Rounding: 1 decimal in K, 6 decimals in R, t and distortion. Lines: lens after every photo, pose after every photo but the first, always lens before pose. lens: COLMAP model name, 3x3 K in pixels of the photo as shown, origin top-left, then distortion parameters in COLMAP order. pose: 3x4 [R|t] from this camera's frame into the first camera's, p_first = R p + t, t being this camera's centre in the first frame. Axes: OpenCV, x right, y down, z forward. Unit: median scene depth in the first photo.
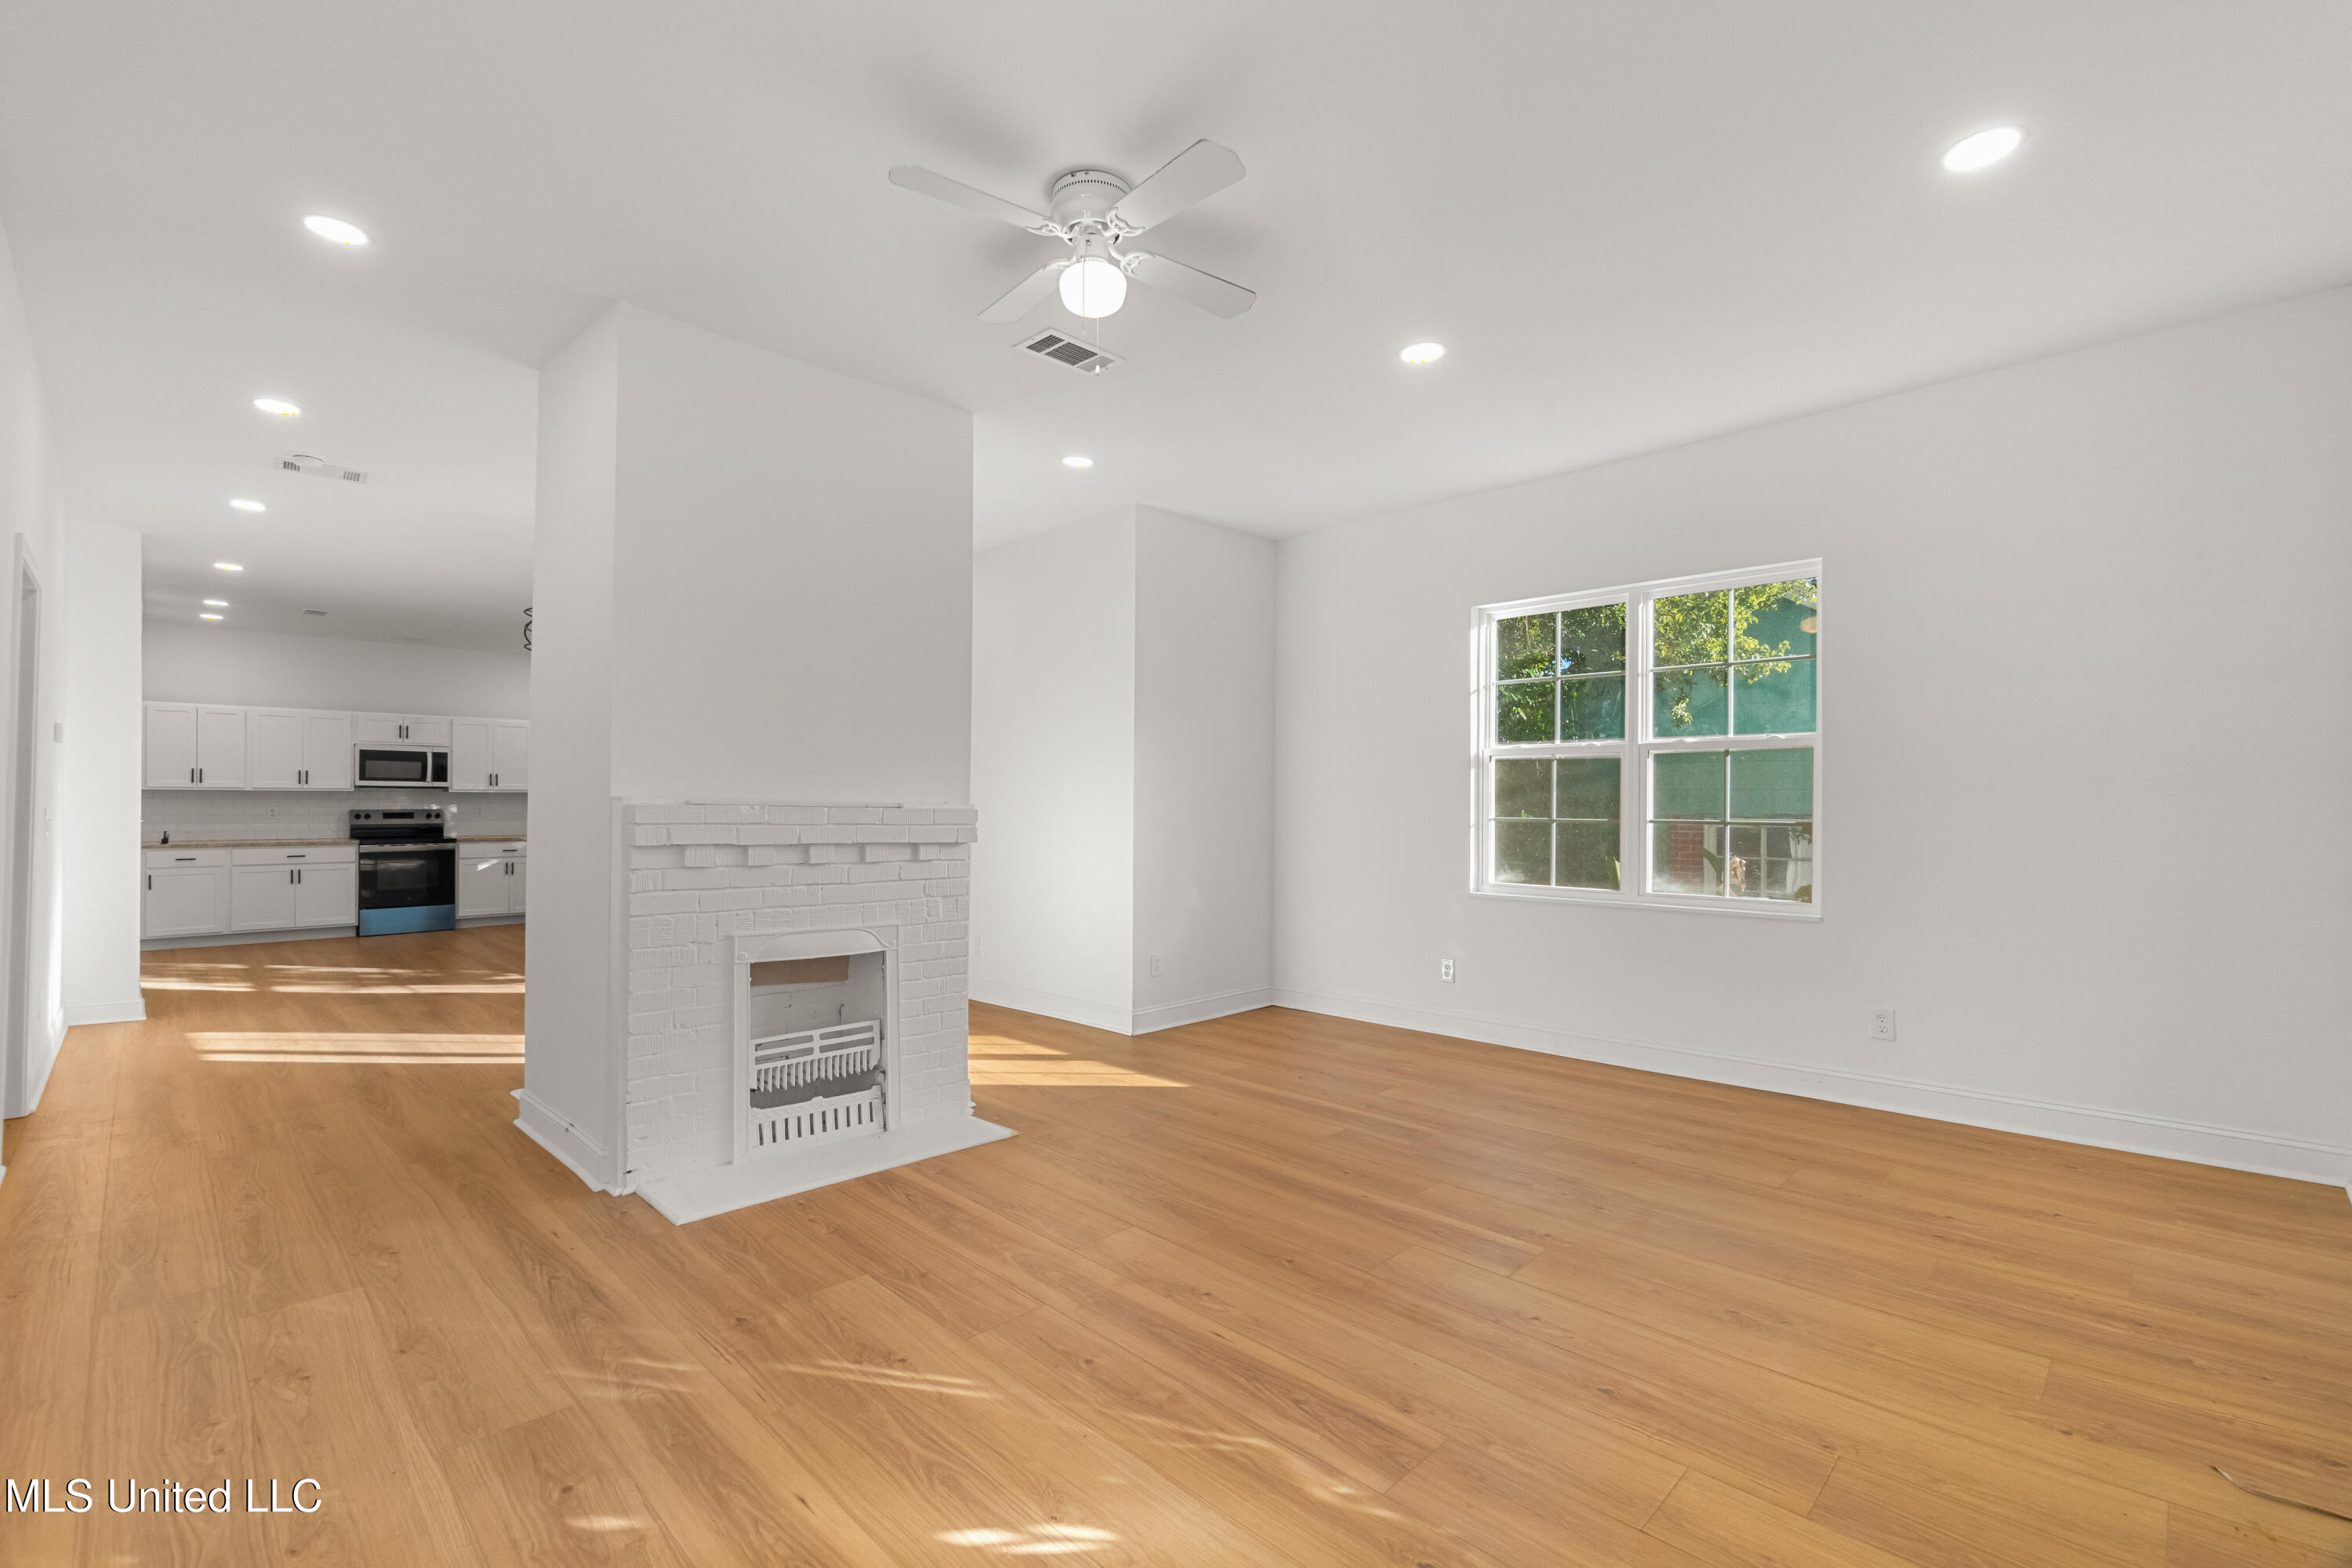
lens RADIAL K [[1034.7, 0, 1177.1], [0, 1034.7, 796.7], [0, 0, 1]] dist [-0.011431, 0.000782]
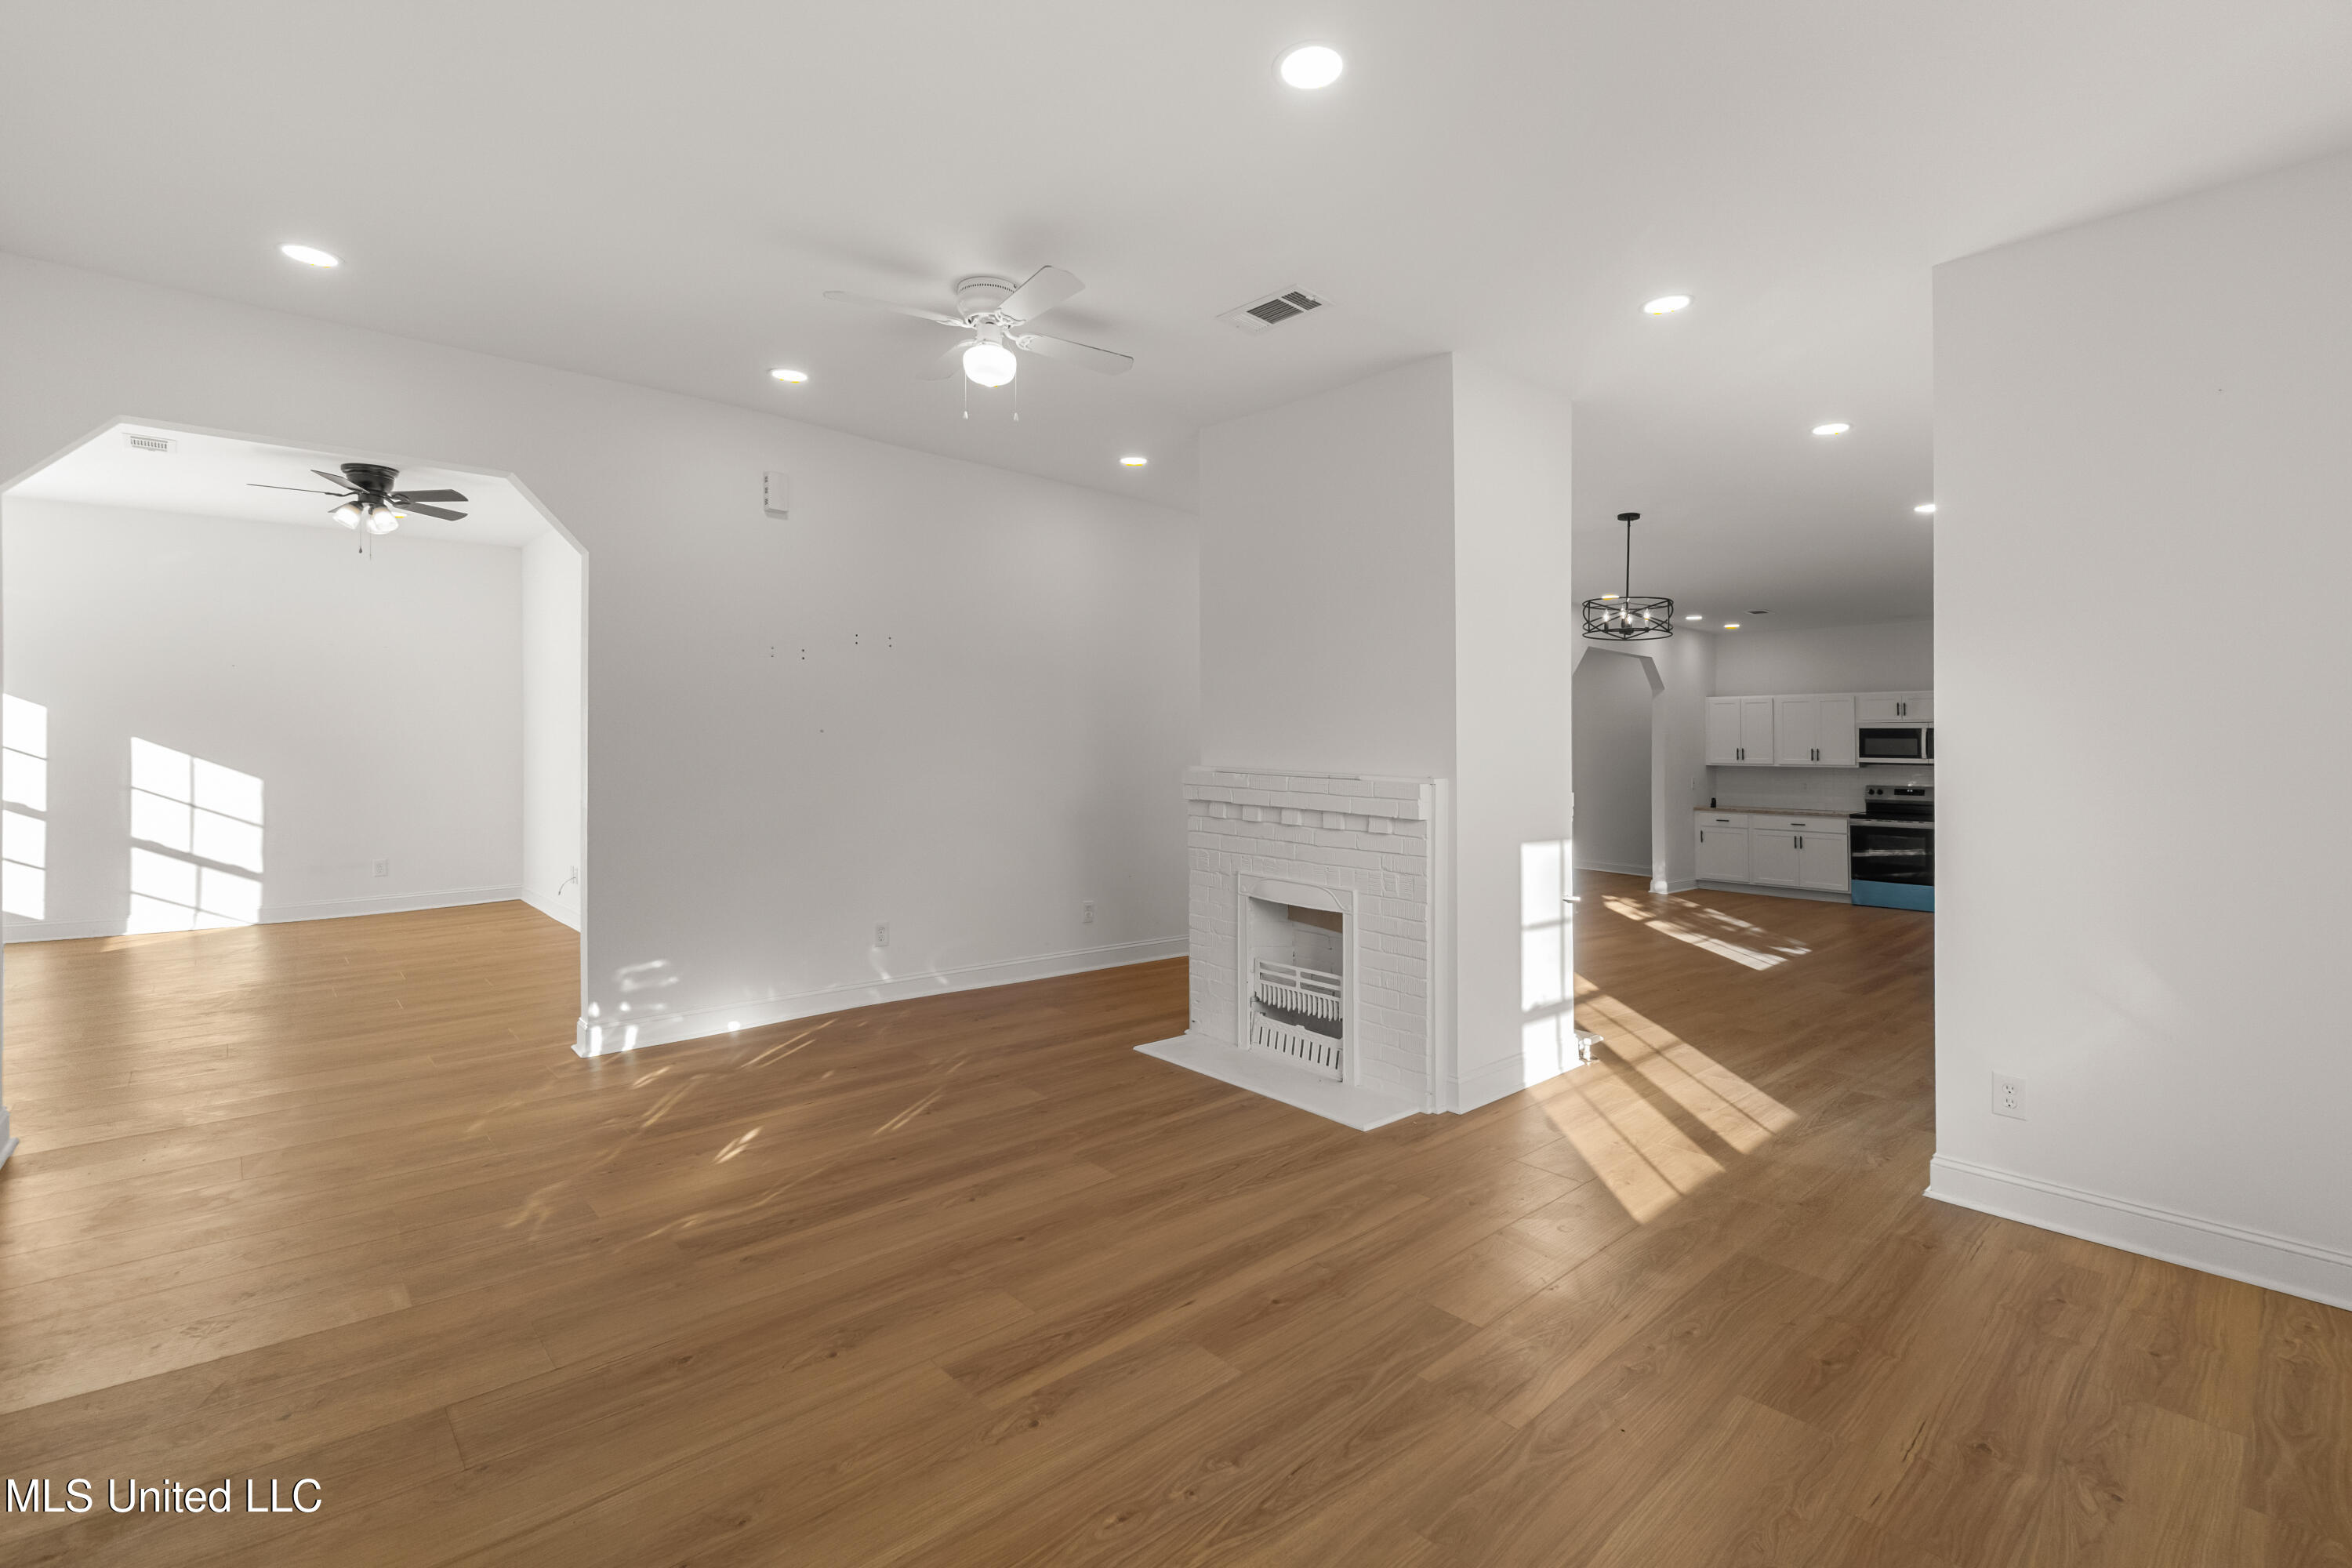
lens RADIAL K [[1034.7, 0, 1151.2], [0, 1034.7, 715.2], [0, 0, 1]] dist [-0.011431, 0.000782]
pose [[-0.065214, -0.044157, -0.996894, 0.324905], [-0.015166, 0.998949, -0.043256, -0.002554], [0.997756, 0.012298, -0.065815, 0.347935]]
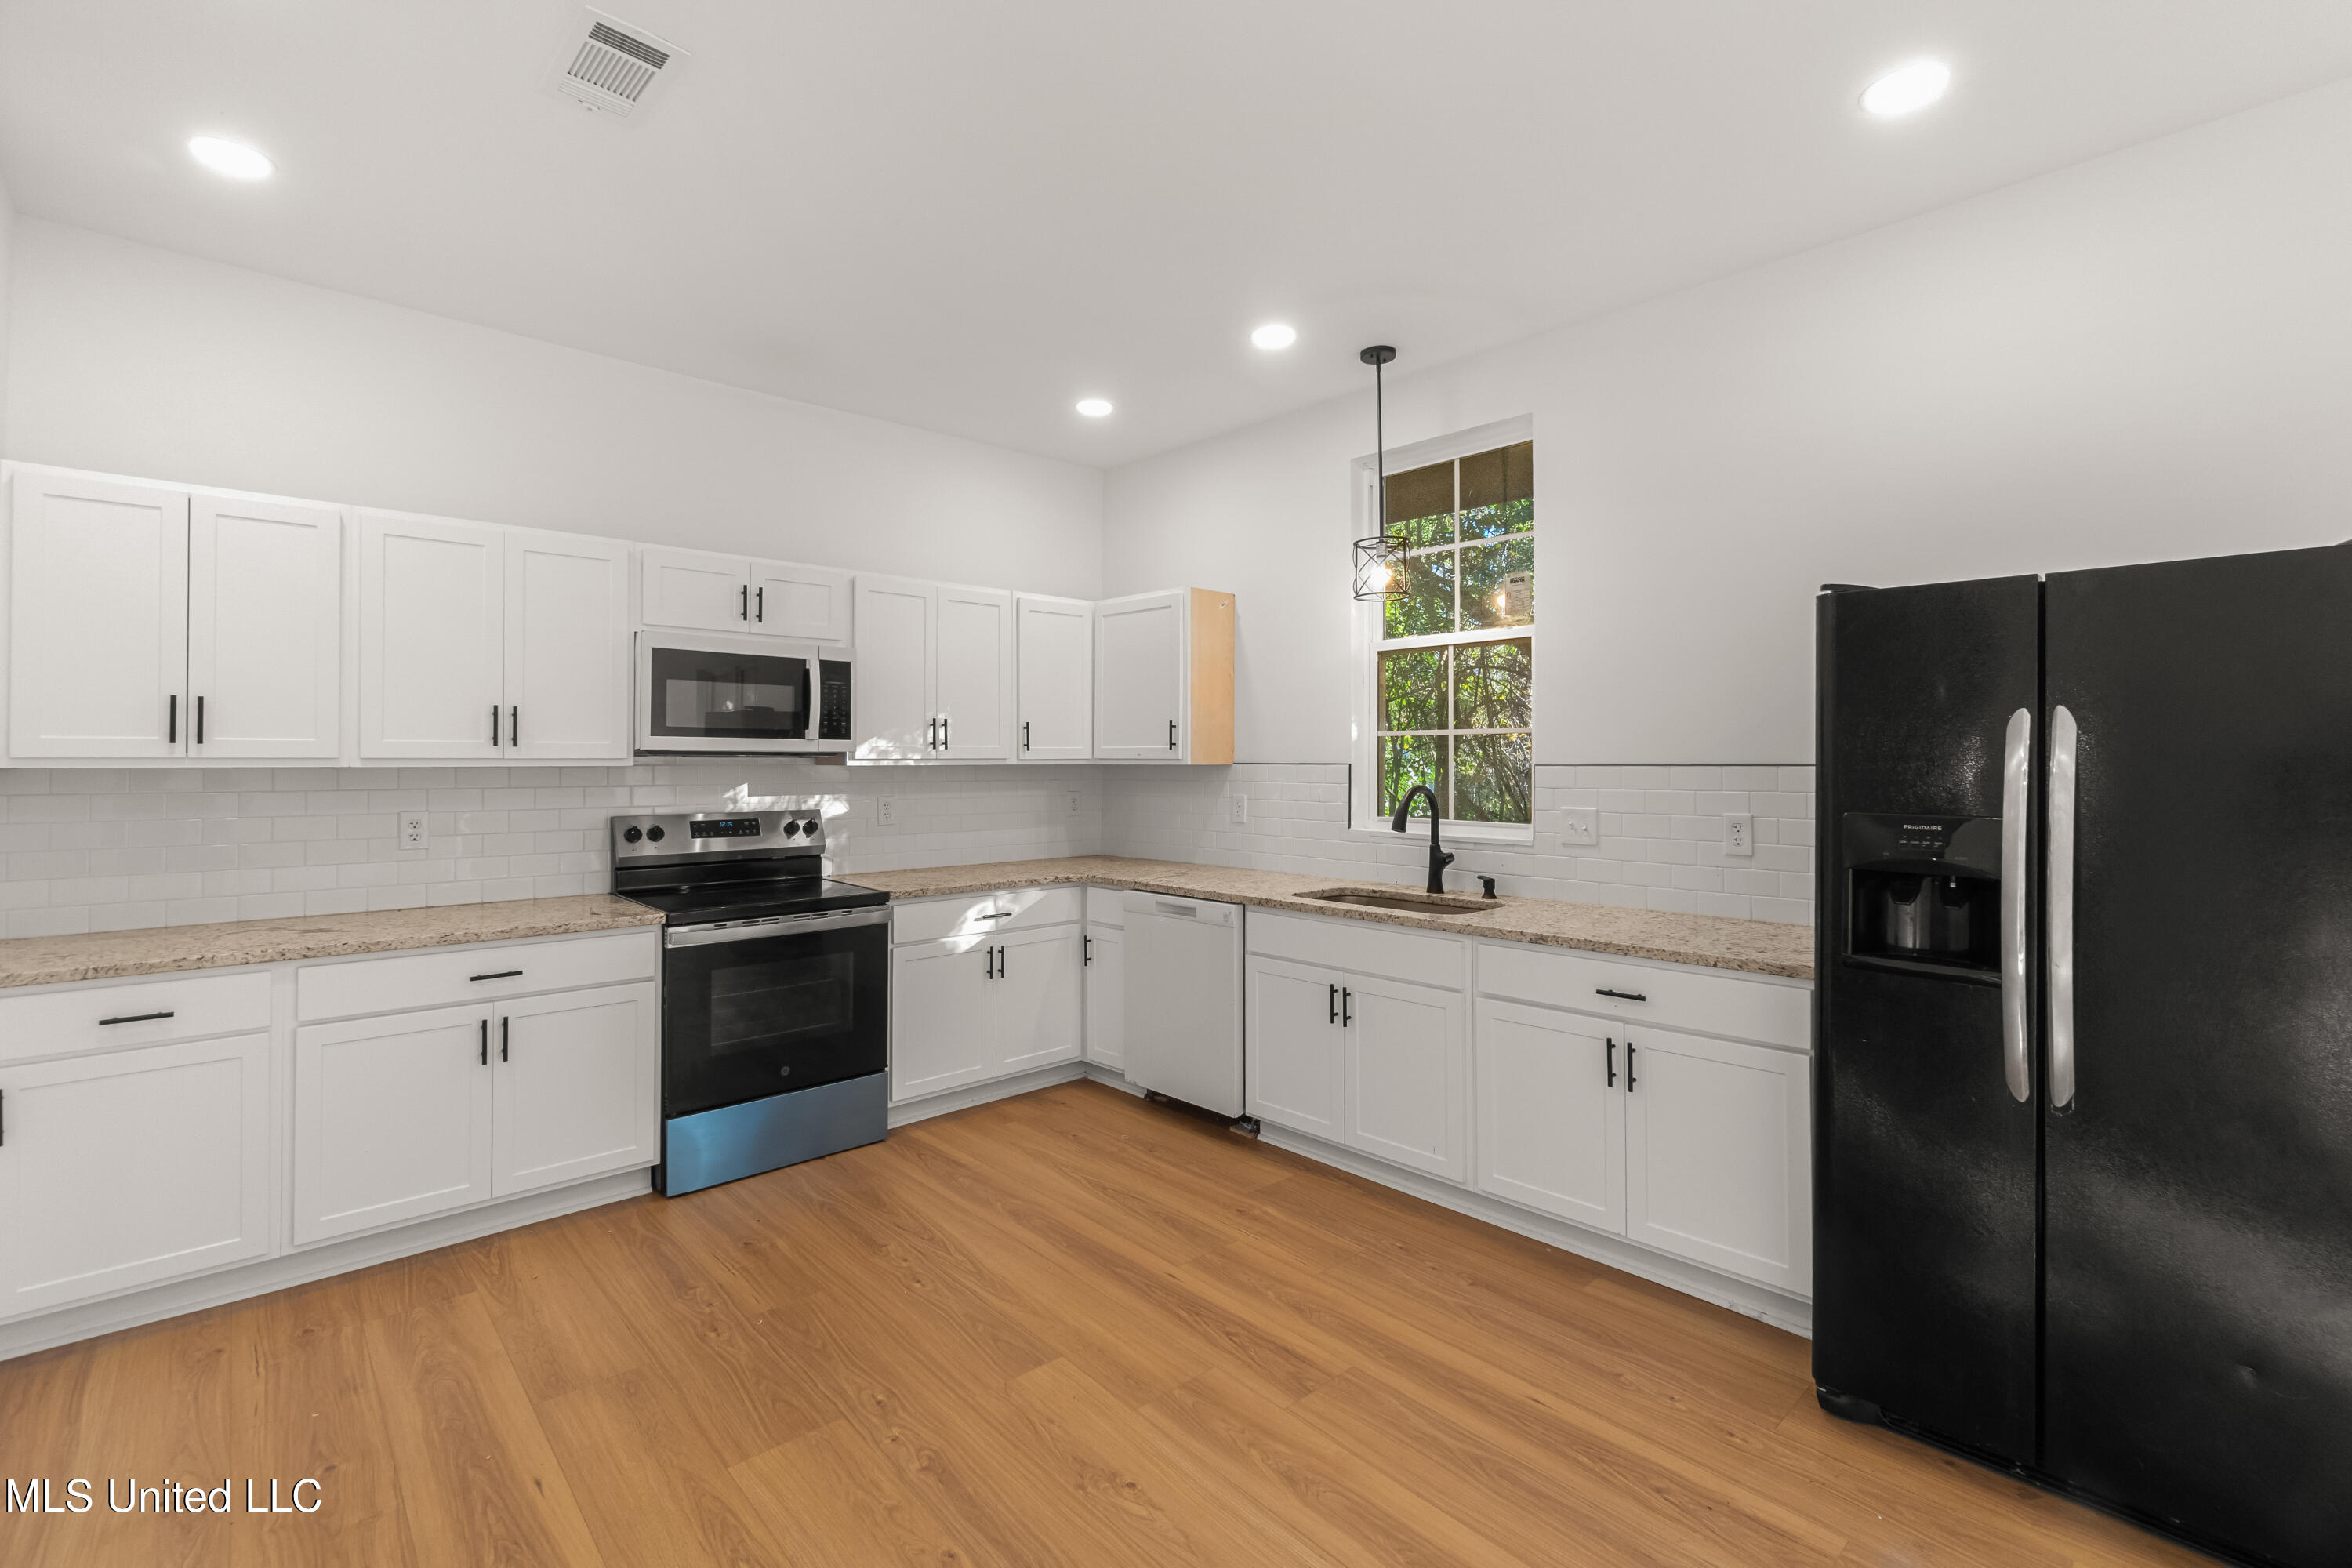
lens RADIAL K [[1034.7, 0, 1170.3], [0, 1034.7, 742.8], [0, 0, 1]] dist [-0.011431, 0.000782]
pose [[0.999225, -0.003779, -0.039184, -0.623251], [0.003125, 0.999855, -0.016748, -0.007103], [0.039242, 0.016613, 0.999092, 0.674610]]
